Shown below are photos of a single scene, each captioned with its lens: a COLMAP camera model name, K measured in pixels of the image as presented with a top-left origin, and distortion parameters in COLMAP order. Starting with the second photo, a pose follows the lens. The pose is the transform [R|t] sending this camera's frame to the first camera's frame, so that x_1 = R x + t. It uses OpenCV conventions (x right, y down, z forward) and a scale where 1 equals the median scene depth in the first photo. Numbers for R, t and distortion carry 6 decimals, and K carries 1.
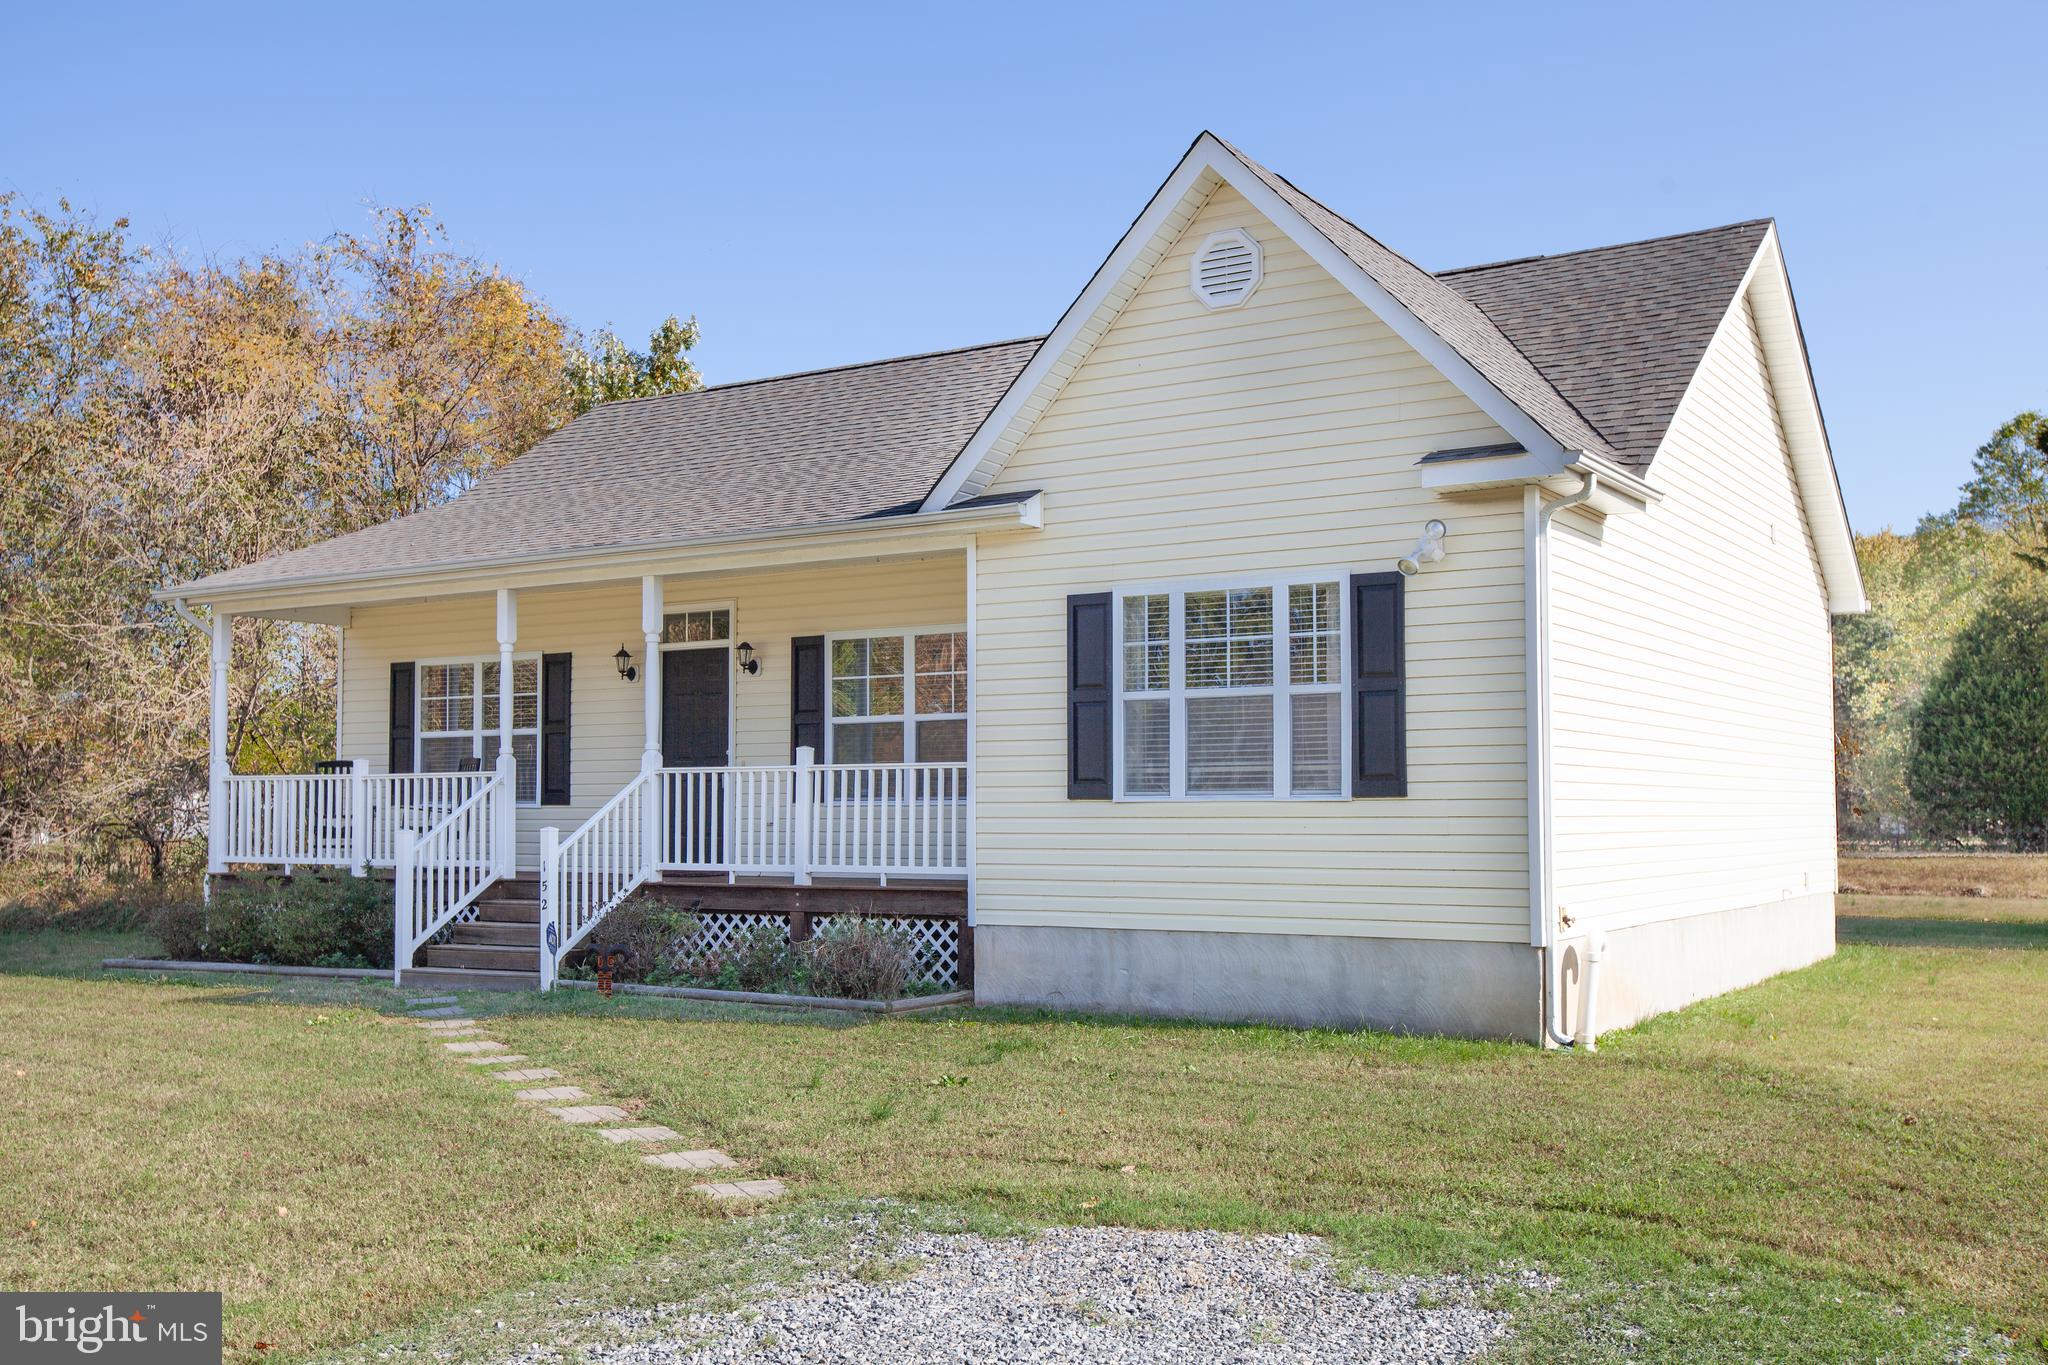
lens RADIAL K [[1947.9, 0, 984.2], [0, 1947.9, 716.2], [0, 0, 1]] dist [0.060619, 0.000000]
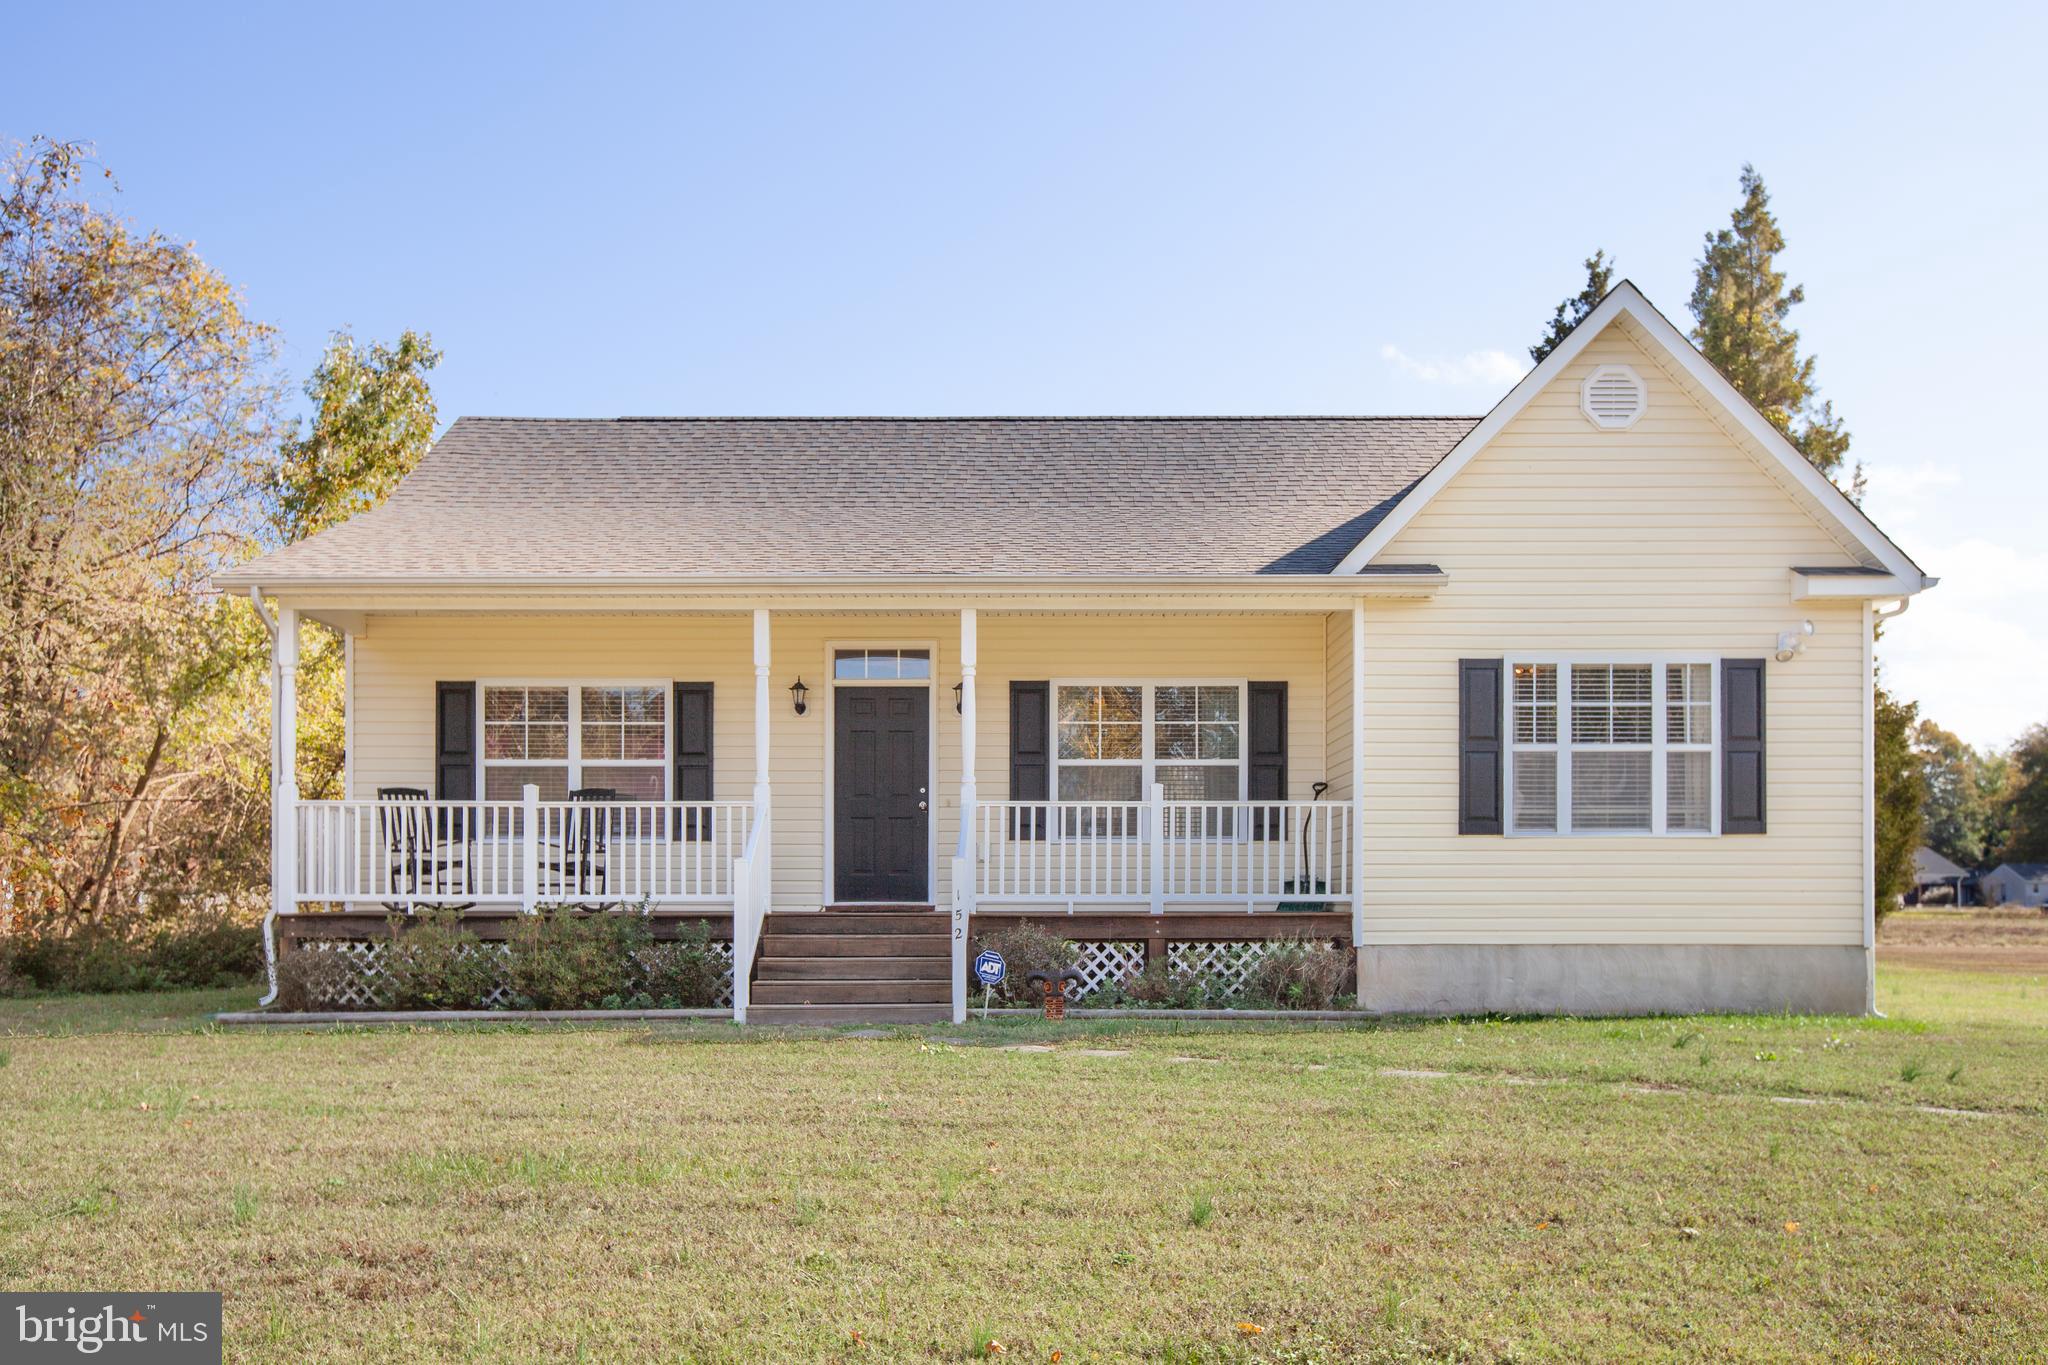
lens RADIAL K [[1697.0, 0, 972.8], [0, 1697.0, 852.3], [0, 0, 1]] dist [0.028311, -0.003708]
pose [[0.840031, 0.010484, 0.542437, -0.681994], [-0.028600, 0.999279, 0.024976, 0.032694], [-0.541784, -0.036494, 0.839725, 0.277686]]
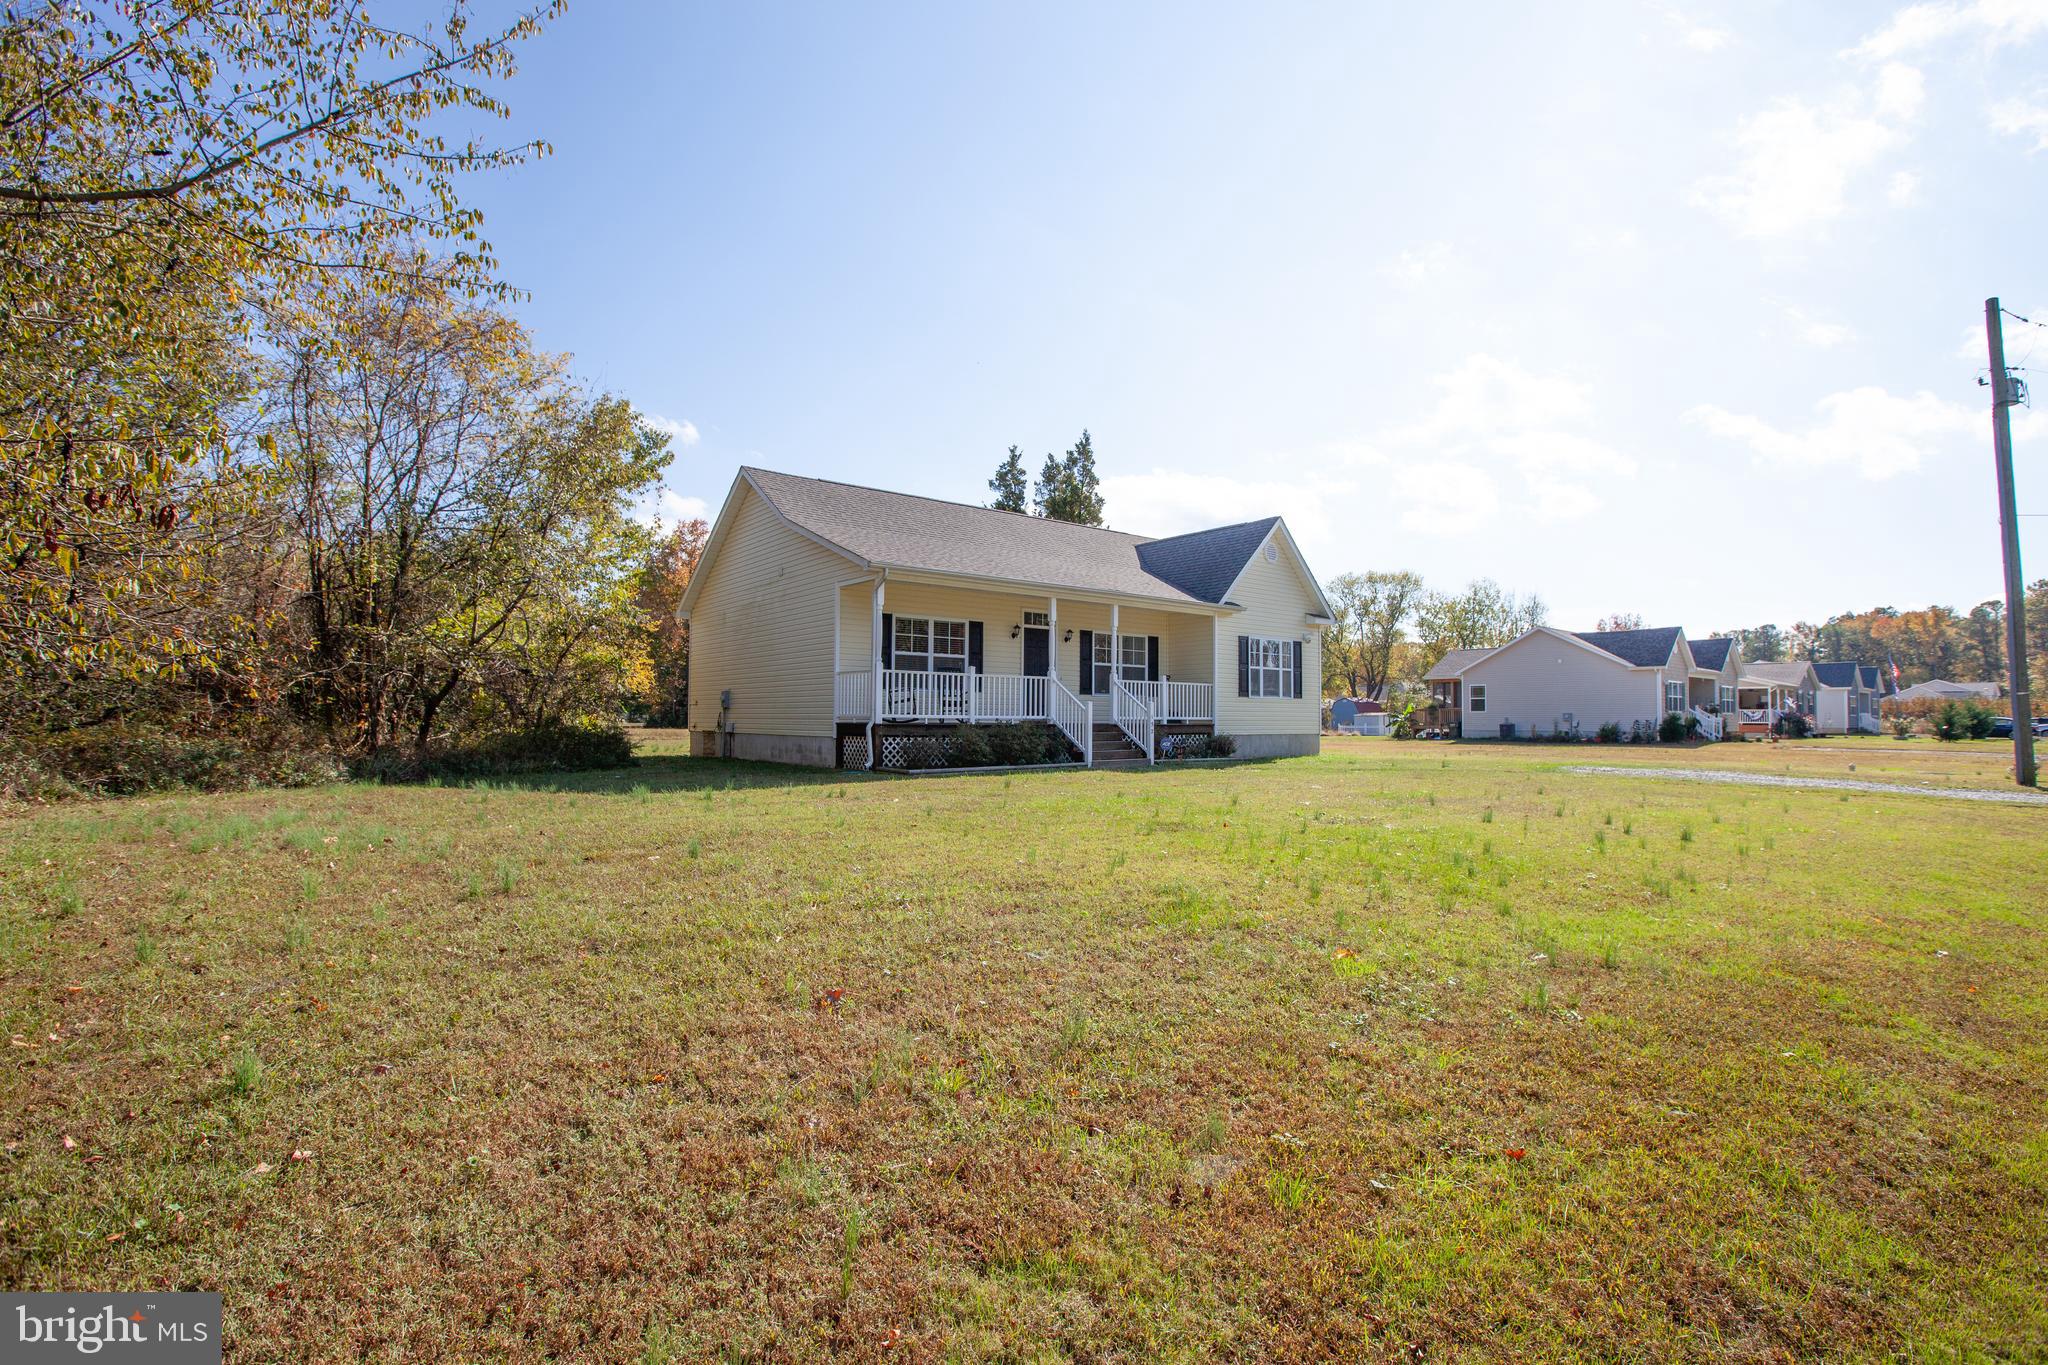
lens RADIAL K [[931.2, 0, 1014.5], [0, 931.2, 675.7], [0, 0, 1]] dist [-0.038317, -0.000196]
pose [[0.322351, 0.044333, 0.945582, -1.448681], [-0.056418, 0.998027, -0.027559, 0.066040], [-0.944938, -0.044464, 0.324216, 0.771380]]
